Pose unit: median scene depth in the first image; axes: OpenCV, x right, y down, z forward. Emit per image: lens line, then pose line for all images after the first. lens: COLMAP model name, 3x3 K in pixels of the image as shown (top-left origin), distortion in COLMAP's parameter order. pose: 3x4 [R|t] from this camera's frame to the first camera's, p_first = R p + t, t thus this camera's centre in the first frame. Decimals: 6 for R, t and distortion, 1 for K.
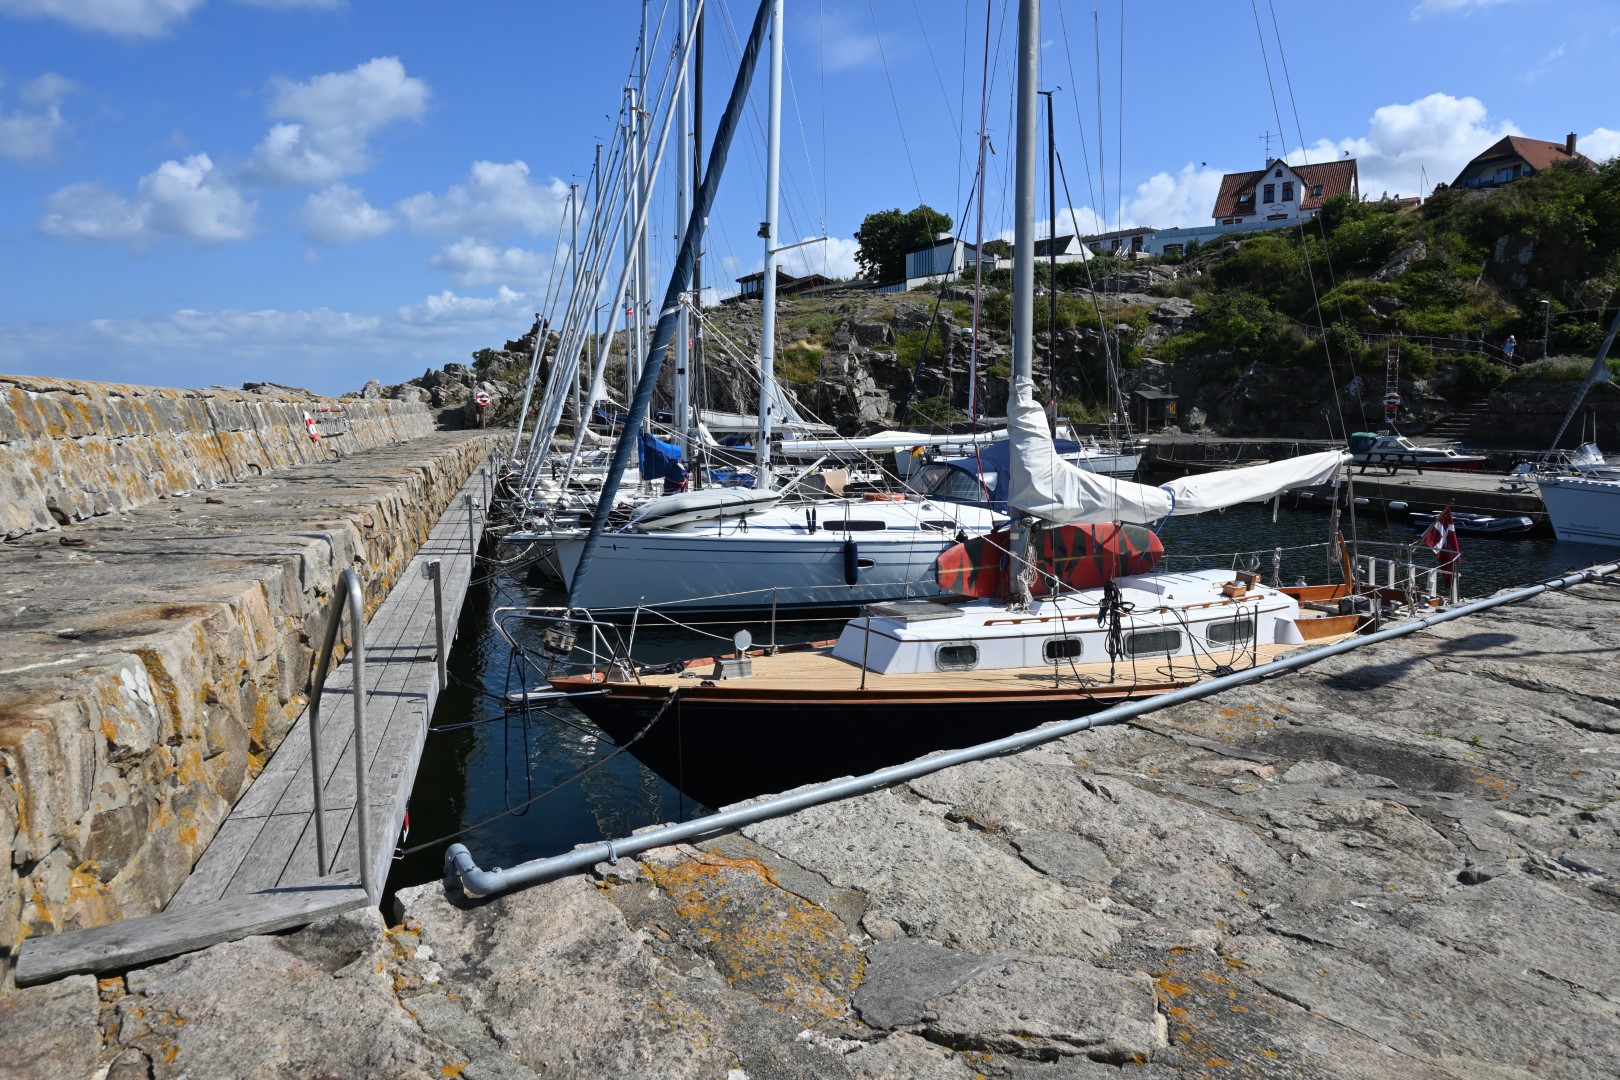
lens RADIAL K [[1109.5, 0, 812.3], [0, 1109.5, 540.7], [0, 0, 1]] dist [-0.011819, 0.016250]
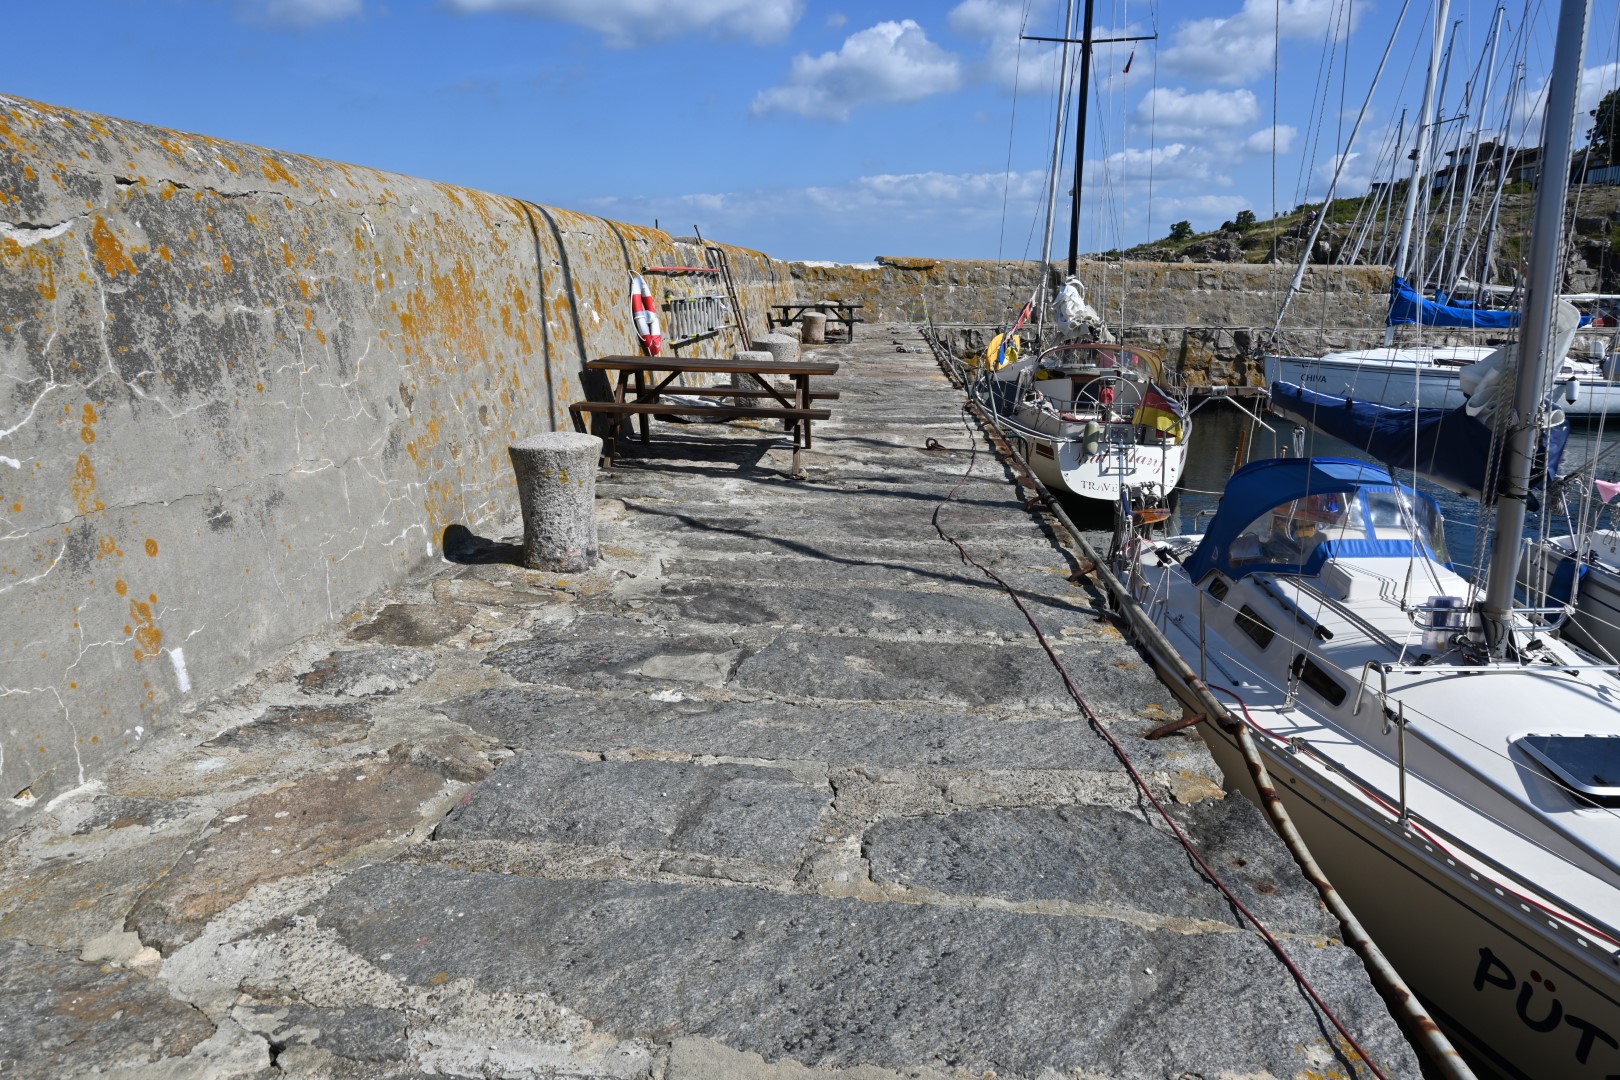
lens RADIAL K [[1109.5, 0, 822.6], [0, 1109.5, 537.5], [0, 0, 1]] dist [-0.011819, 0.016250]
pose [[0.859659, 0.135379, -0.492604, -0.033720], [-0.078315, 0.987774, 0.134795, 0.077098], [0.504830, -0.077299, 0.859751, -0.645589]]
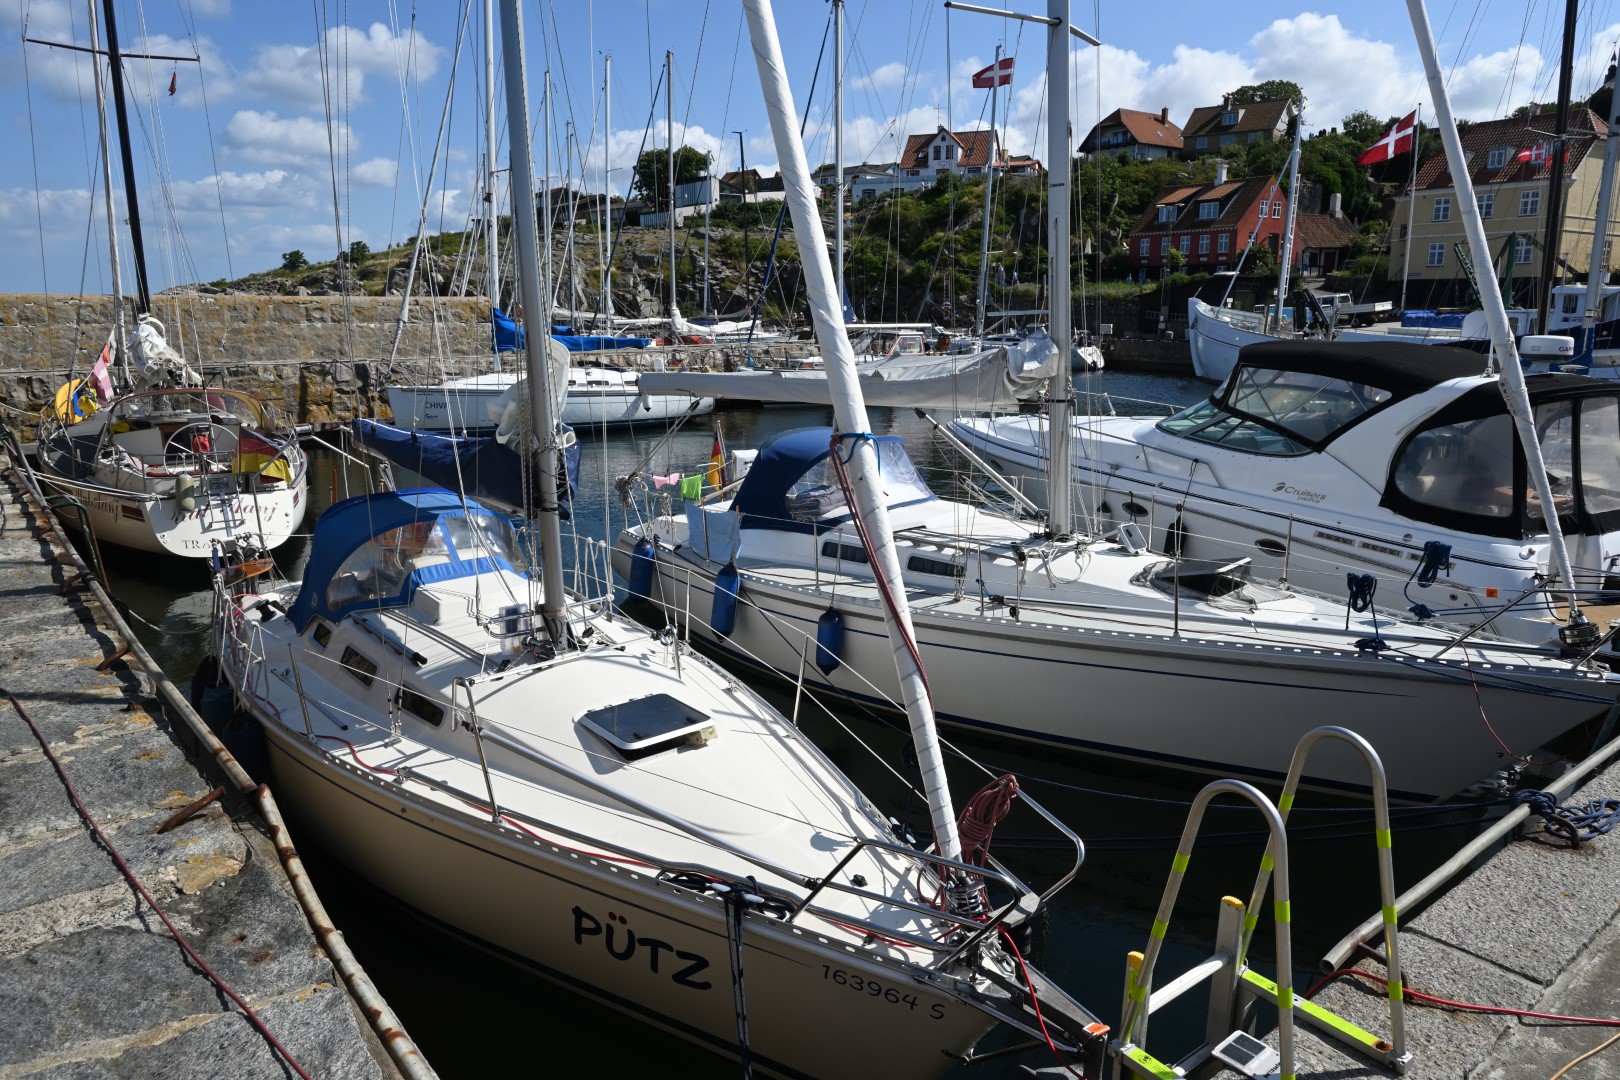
lens RADIAL K [[1109.5, 0, 803.8], [0, 1109.5, 530.0], [0, 0, 1]] dist [-0.011819, 0.016250]
pose [[0.982957, -0.029089, 0.181521, -0.026103], [0.014765, 0.996704, 0.079770, 0.075677], [-0.183243, -0.075730, 0.980146, -0.645462]]
